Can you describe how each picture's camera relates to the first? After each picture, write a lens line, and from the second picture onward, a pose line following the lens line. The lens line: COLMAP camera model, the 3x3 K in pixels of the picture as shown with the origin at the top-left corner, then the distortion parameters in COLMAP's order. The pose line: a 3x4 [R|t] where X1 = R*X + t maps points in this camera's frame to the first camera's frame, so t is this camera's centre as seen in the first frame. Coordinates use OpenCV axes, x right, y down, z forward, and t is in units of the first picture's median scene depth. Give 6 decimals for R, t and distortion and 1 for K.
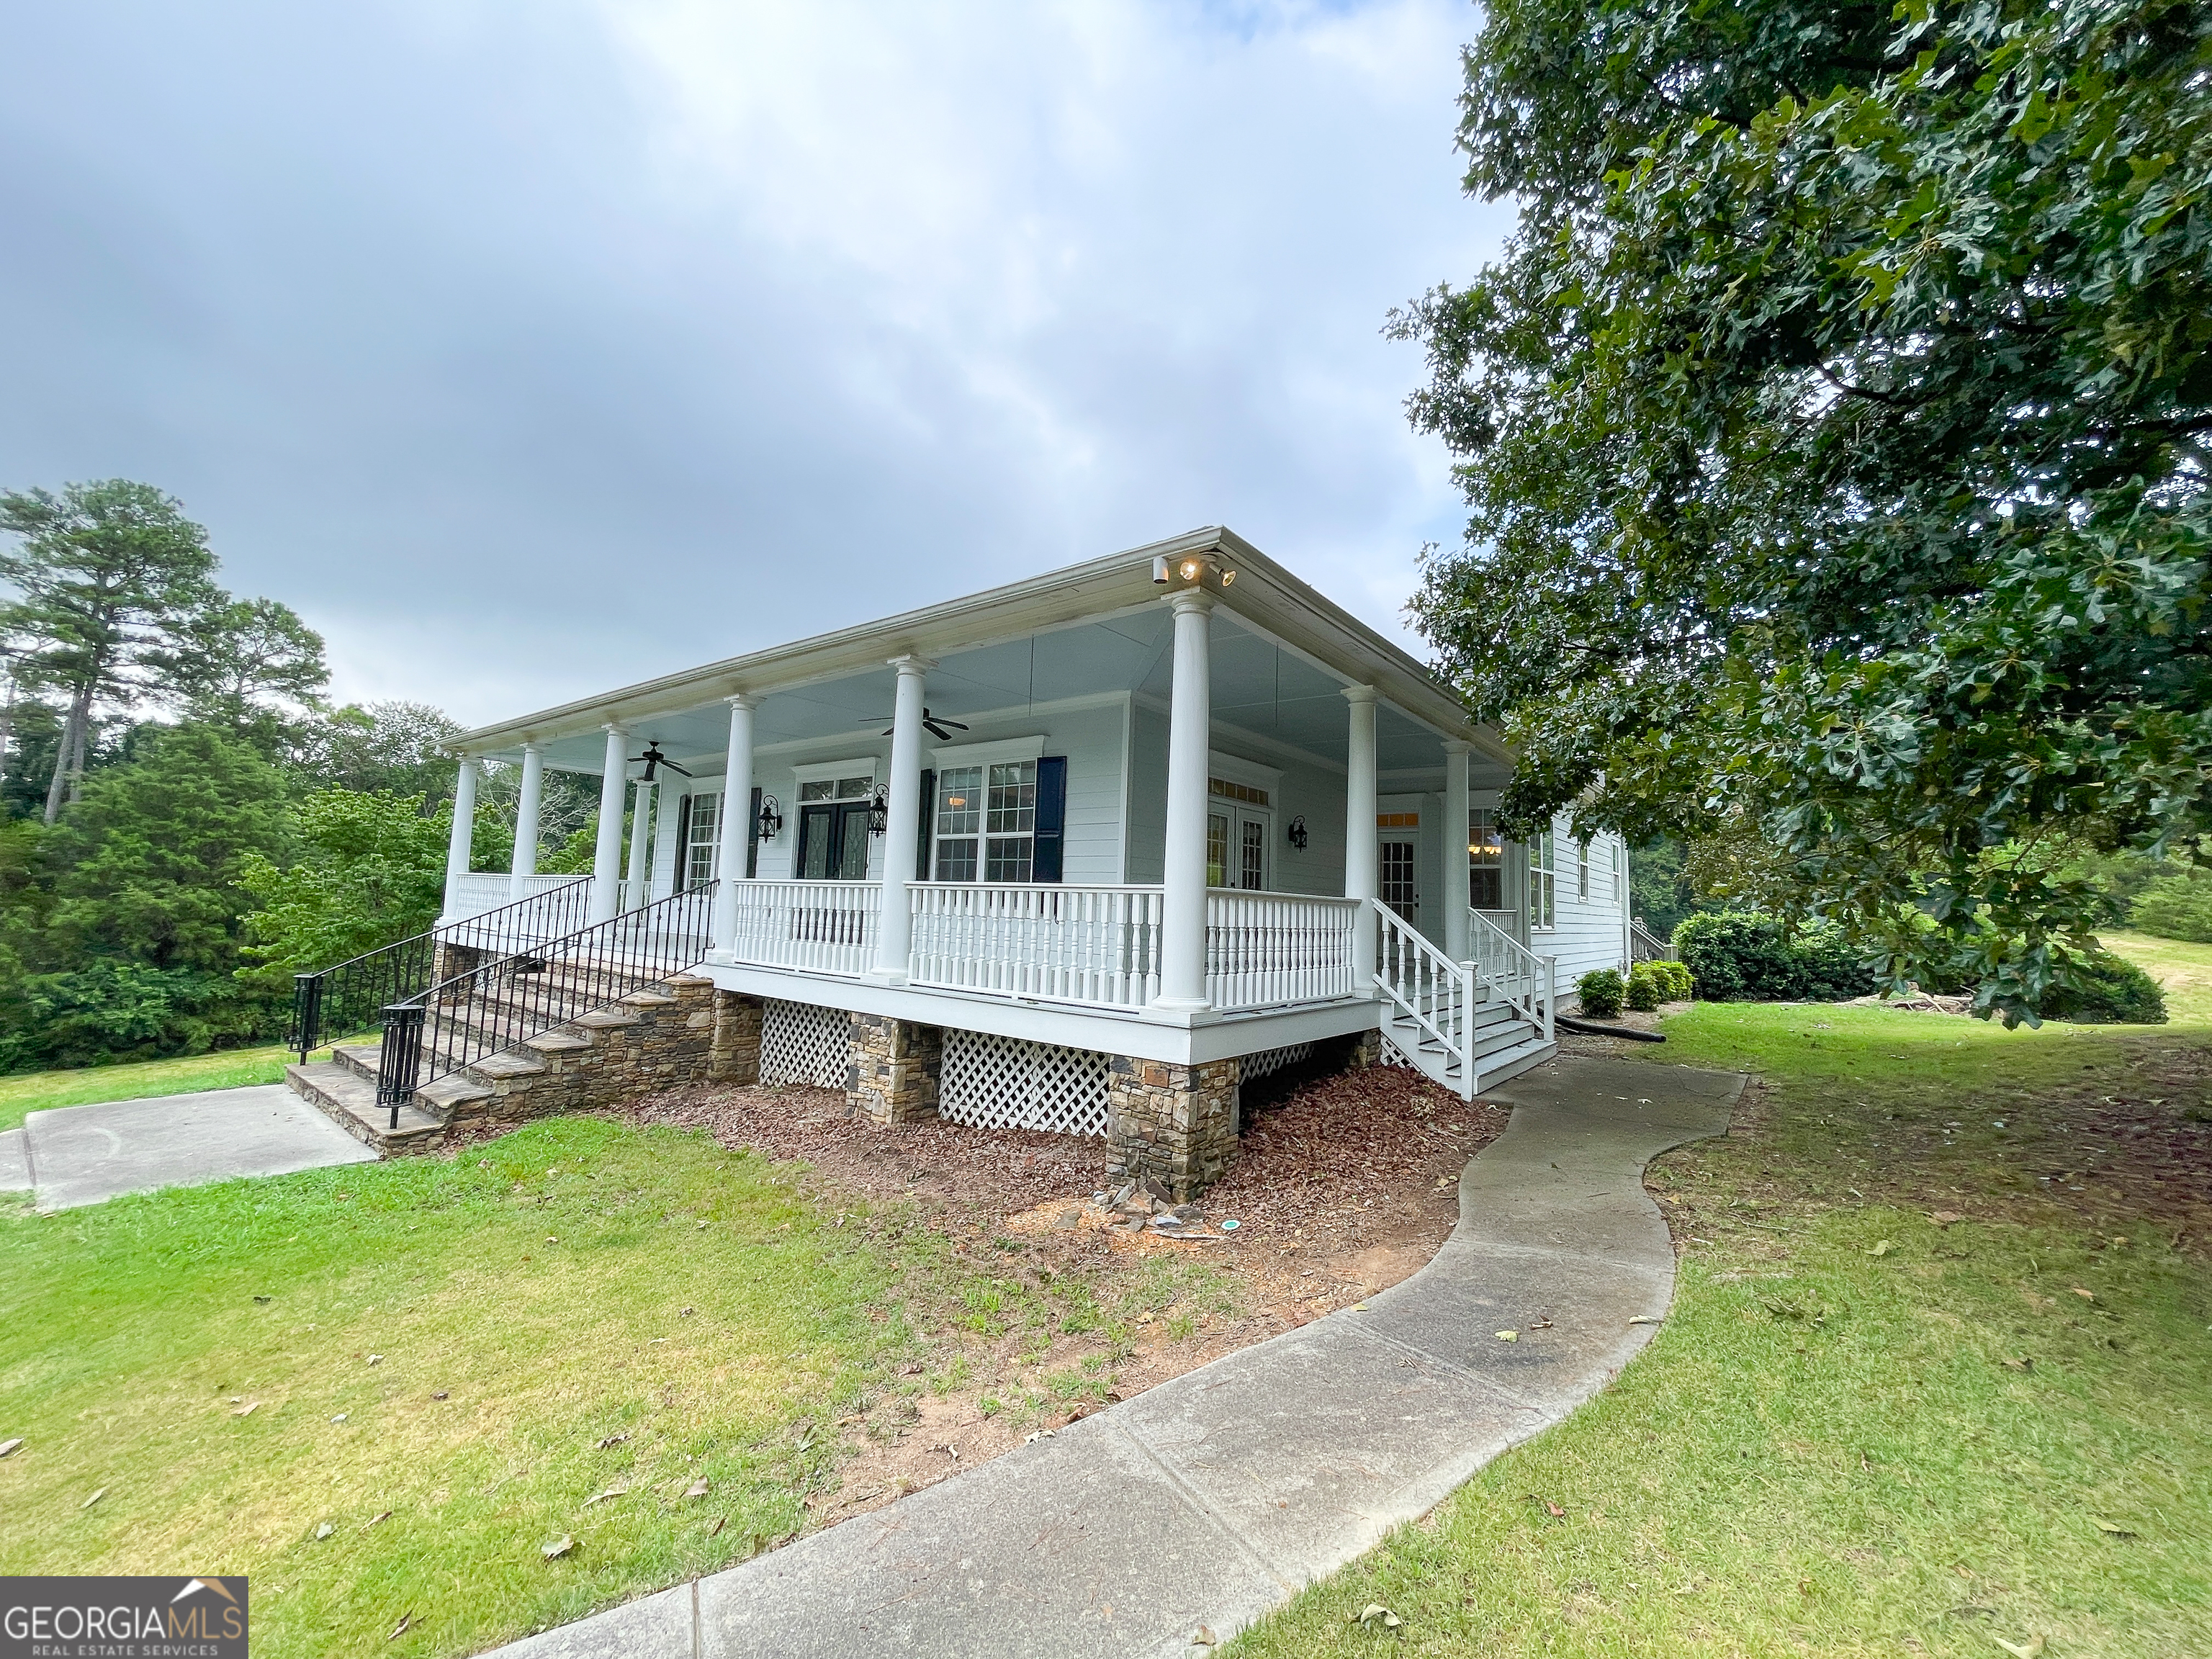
lens RADIAL K [[889.9, 0, 1107.0], [0, 889.9, 825.4], [0, 0, 1]] dist [-0.001561, -0.000539]
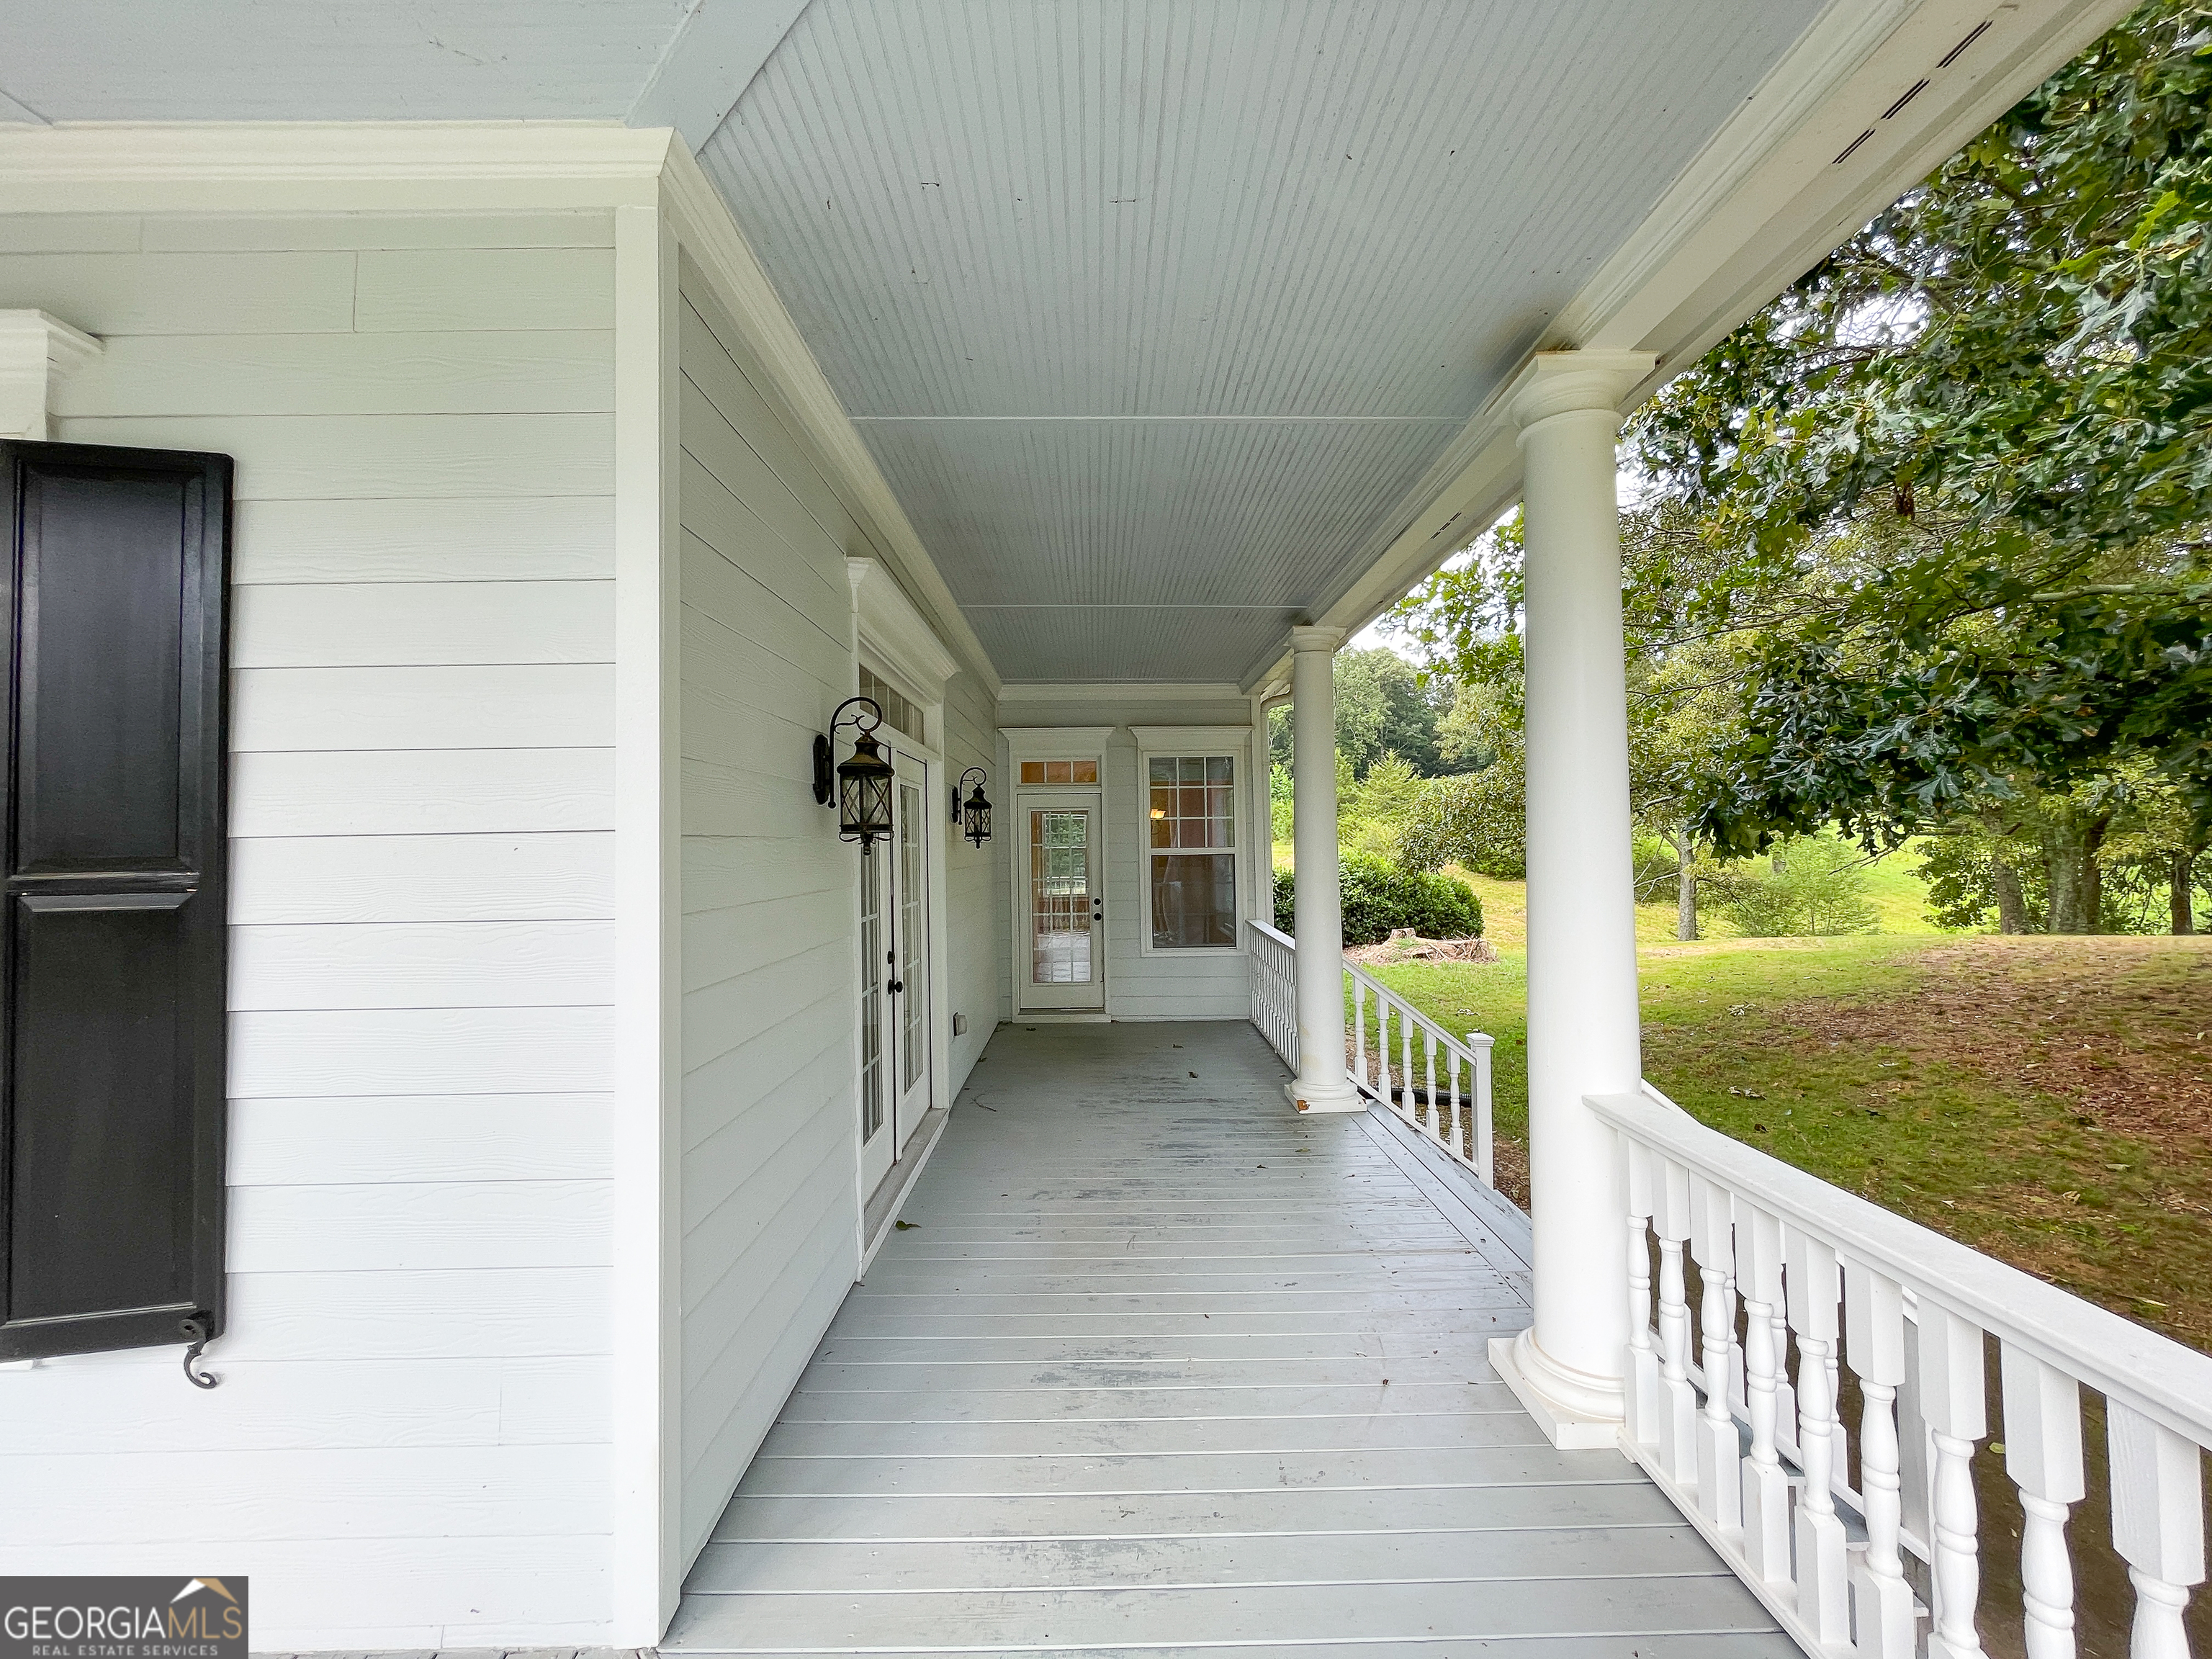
lens RADIAL K [[889.9, 0, 1107.0], [0, 889.9, 825.4], [0, 0, 1]] dist [-0.001561, -0.000539]
pose [[0.778492, -0.039378, 0.626418, -0.025583], [-0.011266, 0.996993, 0.076674, -0.022334], [-0.627553, -0.066747, 0.775707, 0.774689]]
